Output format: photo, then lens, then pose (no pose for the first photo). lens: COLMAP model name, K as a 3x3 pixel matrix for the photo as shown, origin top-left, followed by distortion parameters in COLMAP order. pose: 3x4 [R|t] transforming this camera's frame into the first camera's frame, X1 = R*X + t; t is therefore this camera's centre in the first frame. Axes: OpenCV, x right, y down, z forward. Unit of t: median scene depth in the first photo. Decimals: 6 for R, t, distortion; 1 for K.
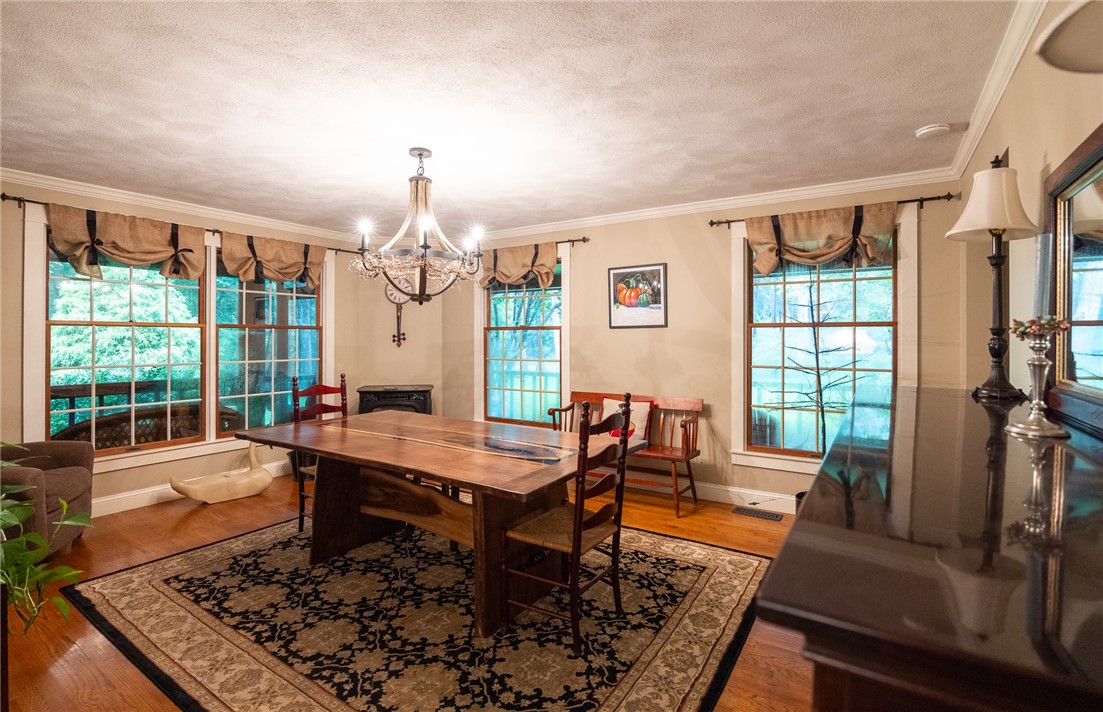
lens RADIAL K [[529.0, 0, 565.5], [0, 529.0, 337.9], [0, 0, 1]] dist [-0.005866, -0.001272]
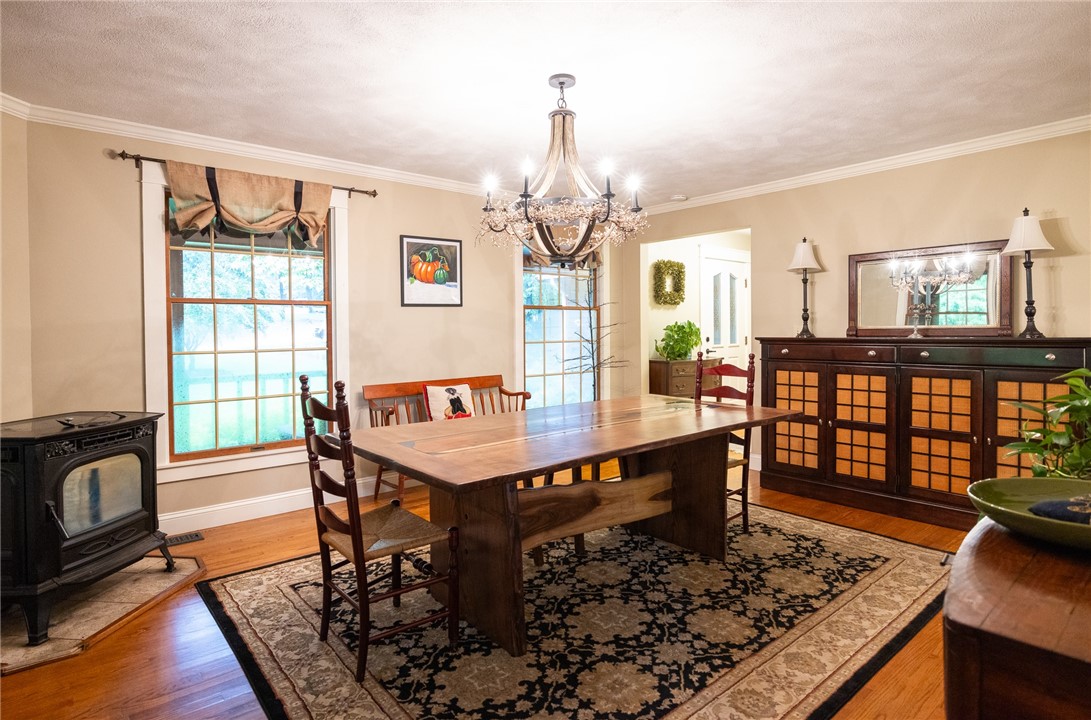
lens RADIAL K [[576.5, 0, 544.3], [0, 576.5, 372.8], [0, 0, 1]] dist [-0.001225, 0.000755]
pose [[0.278689, -0.091476, 0.956015, -0.903003], [-0.000510, 0.995439, 0.095397, 0.000320], [-0.960381, -0.027074, 0.277372, 0.612844]]
